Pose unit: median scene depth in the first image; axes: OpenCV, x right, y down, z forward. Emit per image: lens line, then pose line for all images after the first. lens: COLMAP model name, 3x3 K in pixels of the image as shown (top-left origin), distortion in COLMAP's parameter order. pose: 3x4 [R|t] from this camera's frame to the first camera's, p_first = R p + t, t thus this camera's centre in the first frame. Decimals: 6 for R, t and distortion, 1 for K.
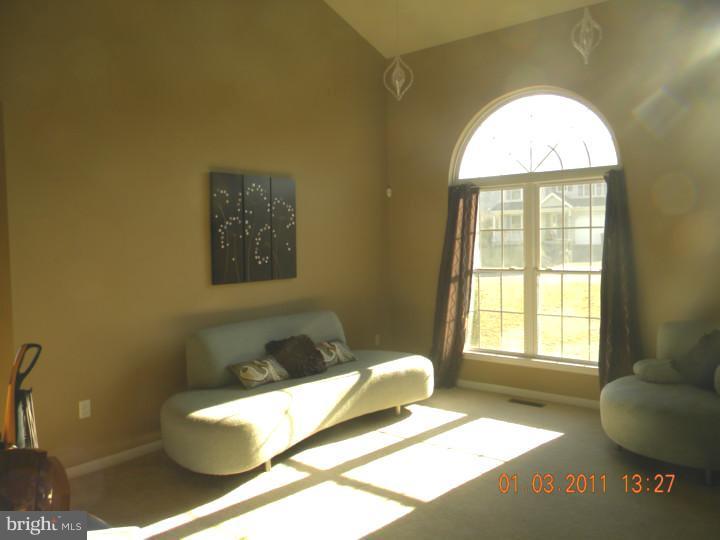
lens RADIAL K [[587.3, 0, 360.0], [0, 587.3, 270.0], [0, 0, 1]] dist [0.032702, -0.069147]
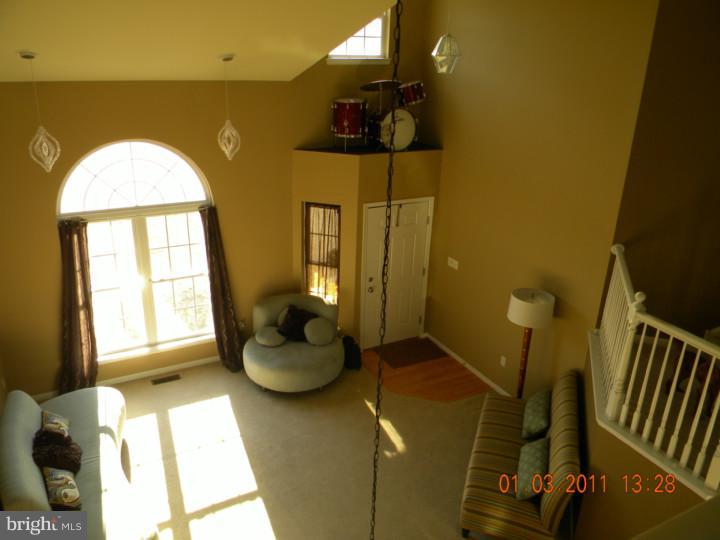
lens RADIAL K [[587.3, 0, 360.0], [0, 587.3, 270.0], [0, 0, 1]] dist [0.032702, -0.069147]
pose [[0.380556, -0.312544, 0.870341, -0.646147], [0.000985, 0.941292, 0.337592, -0.467552], [-0.924758, -0.127616, 0.358522, 0.144910]]
